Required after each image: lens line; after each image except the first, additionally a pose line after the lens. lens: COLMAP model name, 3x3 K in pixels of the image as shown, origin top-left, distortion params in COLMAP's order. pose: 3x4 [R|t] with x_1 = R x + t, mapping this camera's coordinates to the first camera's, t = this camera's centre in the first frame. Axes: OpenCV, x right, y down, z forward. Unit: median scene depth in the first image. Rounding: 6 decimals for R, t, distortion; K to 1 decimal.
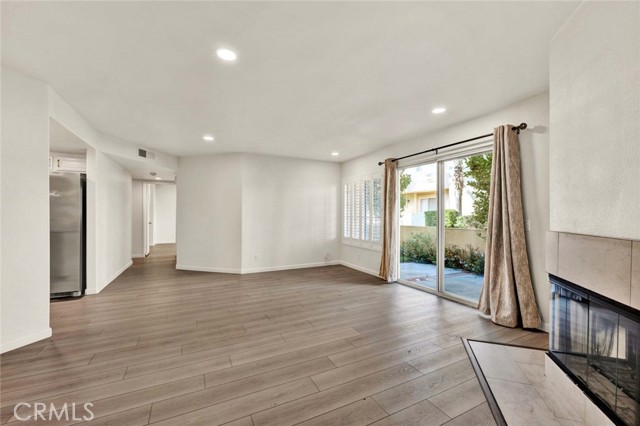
lens RADIAL K [[262.1, 0, 320.0], [0, 262.1, 213.0], [0, 0, 1]] dist [0.000186, 0.000247]
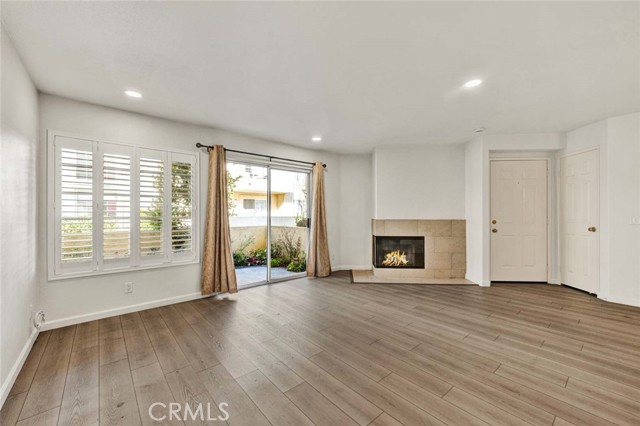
lens RADIAL K [[262.1, 0, 320.0], [0, 262.1, 213.0], [0, 0, 1]] dist [0.000186, 0.000247]
pose [[-0.243418, 0.000596, 0.969921, -1.029062], [-0.004768, 0.999987, -0.001812, 0.006047], [-0.969910, -0.005066, -0.243412, 1.496211]]
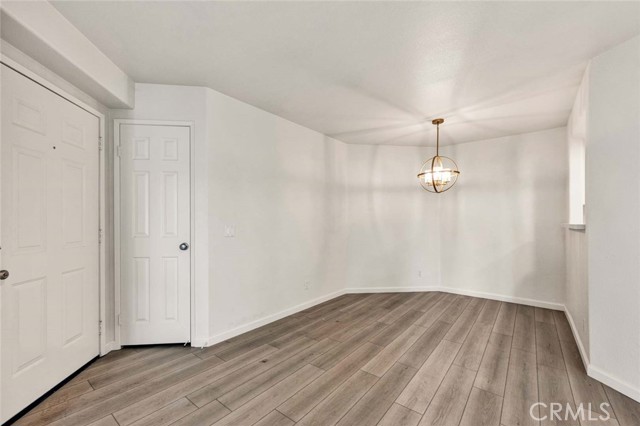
lens RADIAL K [[266.2, 0, 317.7], [0, 266.2, 228.7], [0, 0, 1]] dist [-0.000148, 0.000017]
pose [[-0.904813, 0.000657, -0.425808, -0.079535], [-0.007032, 0.999839, 0.016486, 0.003247], [0.425751, 0.017911, -0.904663, 0.799950]]
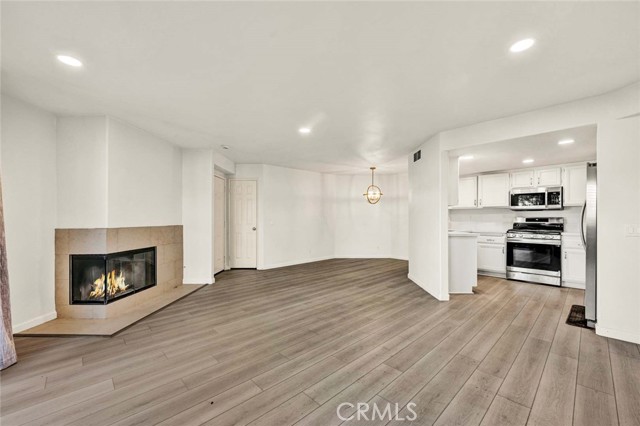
lens RADIAL K [[254.6, 0, 327.8], [0, 254.6, 216.1], [0, 0, 1]] dist [0.001394, 0.000211]
pose [[-0.949169, -0.006331, -0.314703, 0.036677], [-0.001077, 0.999857, -0.016865, 0.009001], [0.314765, -0.015668, -0.949040, 2.049572]]
